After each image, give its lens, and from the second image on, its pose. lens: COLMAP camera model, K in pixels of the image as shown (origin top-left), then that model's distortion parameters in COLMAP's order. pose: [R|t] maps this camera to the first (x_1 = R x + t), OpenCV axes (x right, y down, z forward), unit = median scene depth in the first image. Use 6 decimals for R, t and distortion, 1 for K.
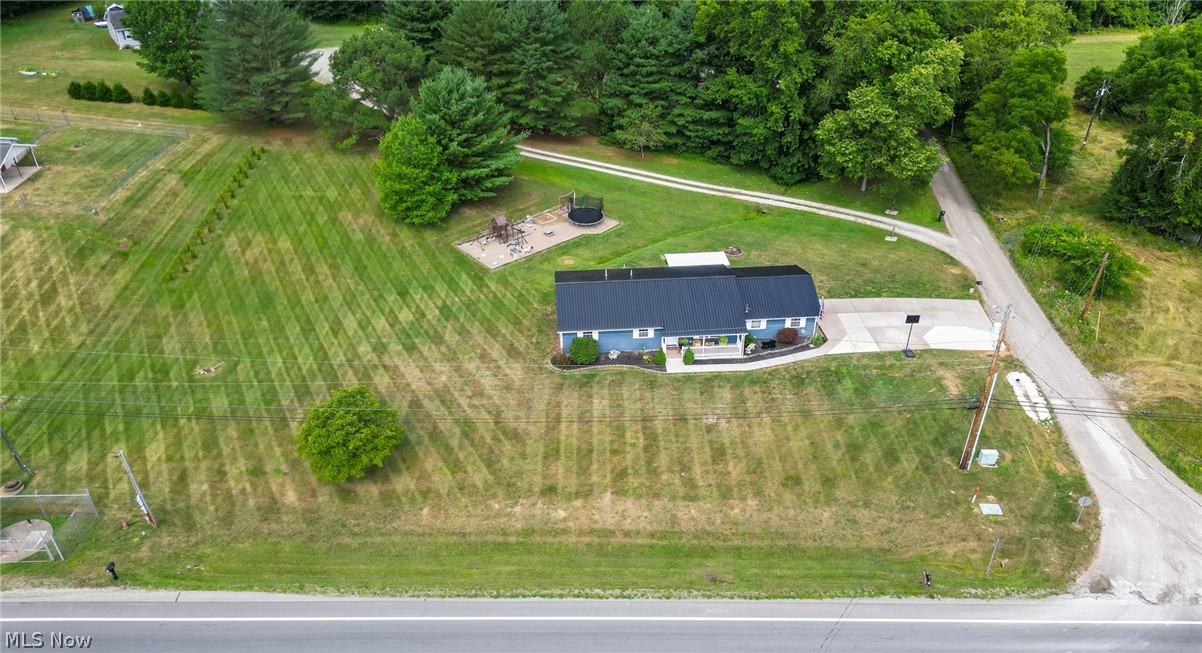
lens RADIAL K [[845.3, 0, 601.0], [0, 845.3, 326.5], [0, 0, 1]] dist [0.026822, 0.002170]
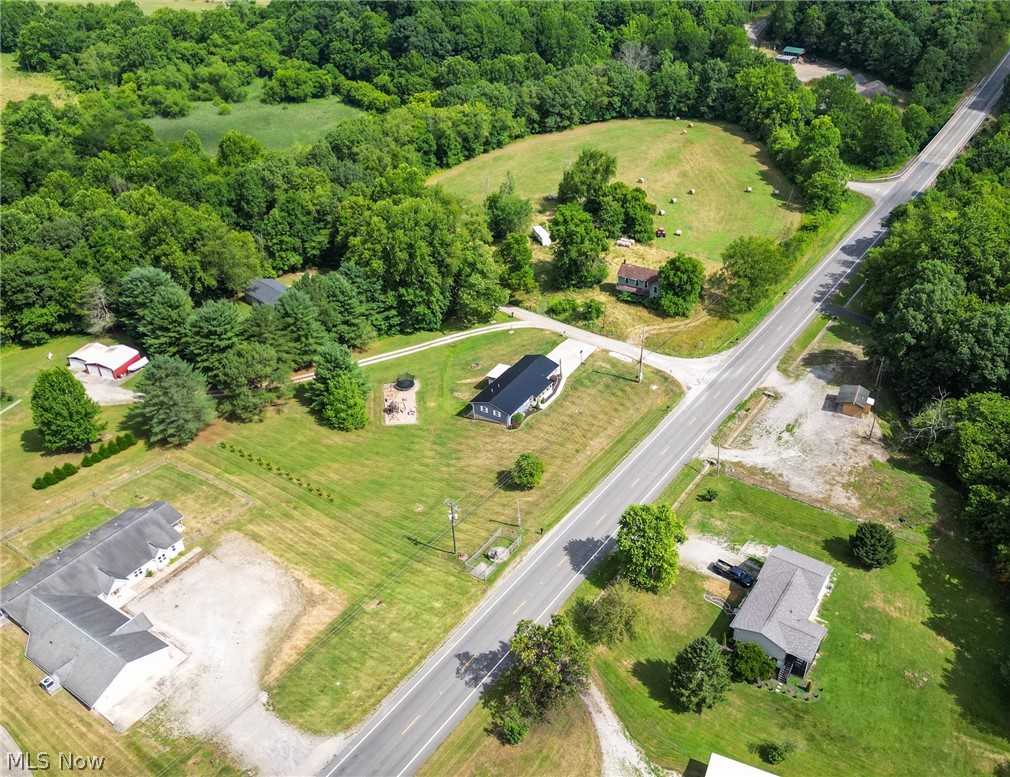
lens RADIAL K [[860.4, 0, 505.0], [0, 860.4, 388.5], [0, 0, 1]] dist [0.057607, -0.000697]
pose [[0.589250, -0.446274, 0.673516, -1.667128], [0.465421, 0.868894, 0.168541, -0.479329], [-0.660429, 0.214156, 0.719701, -0.790472]]
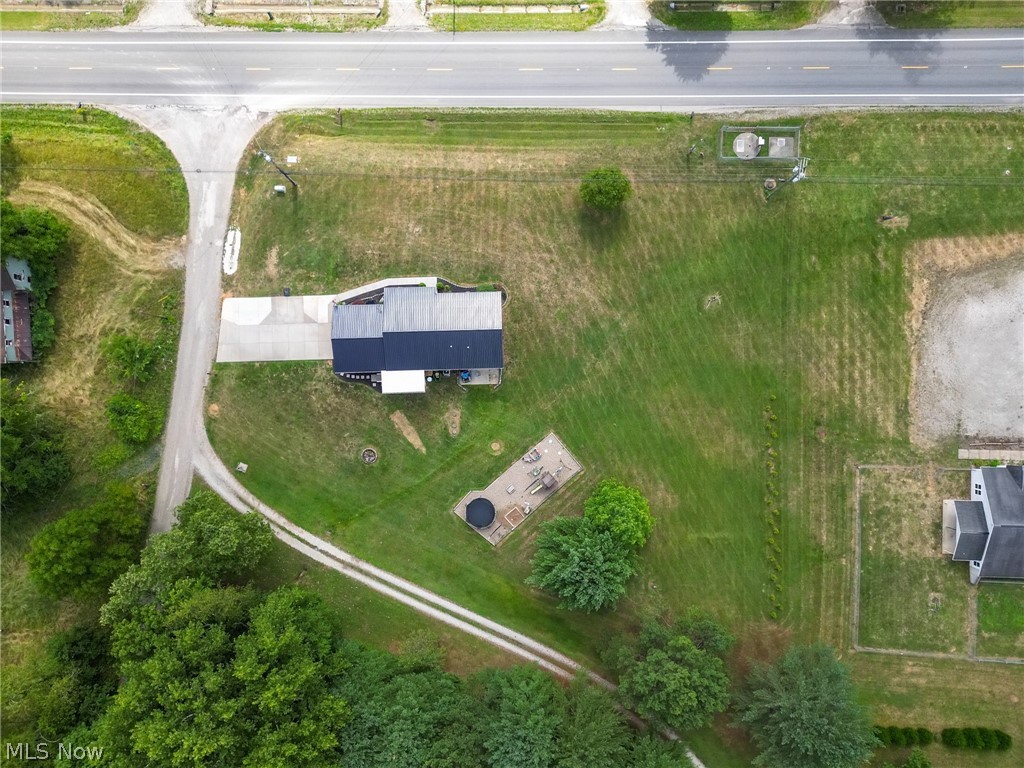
lens RADIAL K [[743.4, 0, 512.0], [0, 743.4, 384.0], [0, 0, 1]] dist [0.037243, -0.002701]
pose [[-0.999160, -0.039219, 0.011890, -0.094619], [0.031420, -0.546842, 0.836646, -1.257063], [-0.026311, 0.836317, 0.547615, 0.351495]]
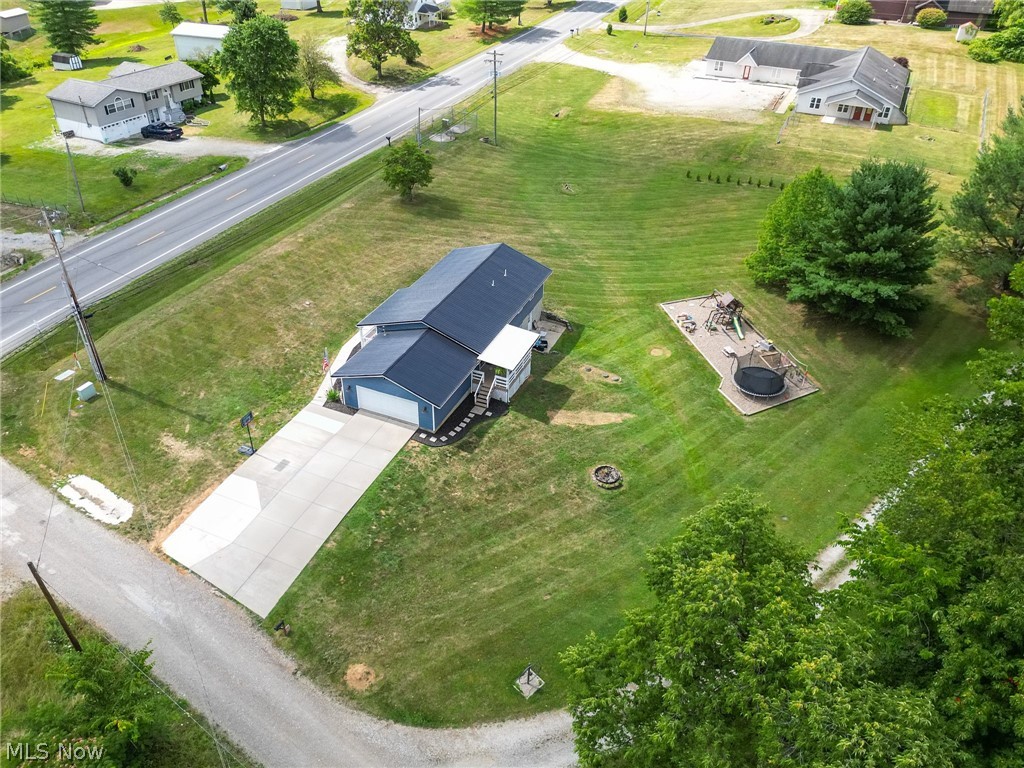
lens RADIAL K [[743.4, 0, 512.0], [0, 743.4, 384.0], [0, 0, 1]] dist [0.037243, -0.002701]
pose [[-0.452496, 0.513857, -0.728833, 0.742195], [-0.511369, 0.520051, 0.684141, -0.628430], [0.730581, 0.682274, 0.027449, 1.126896]]
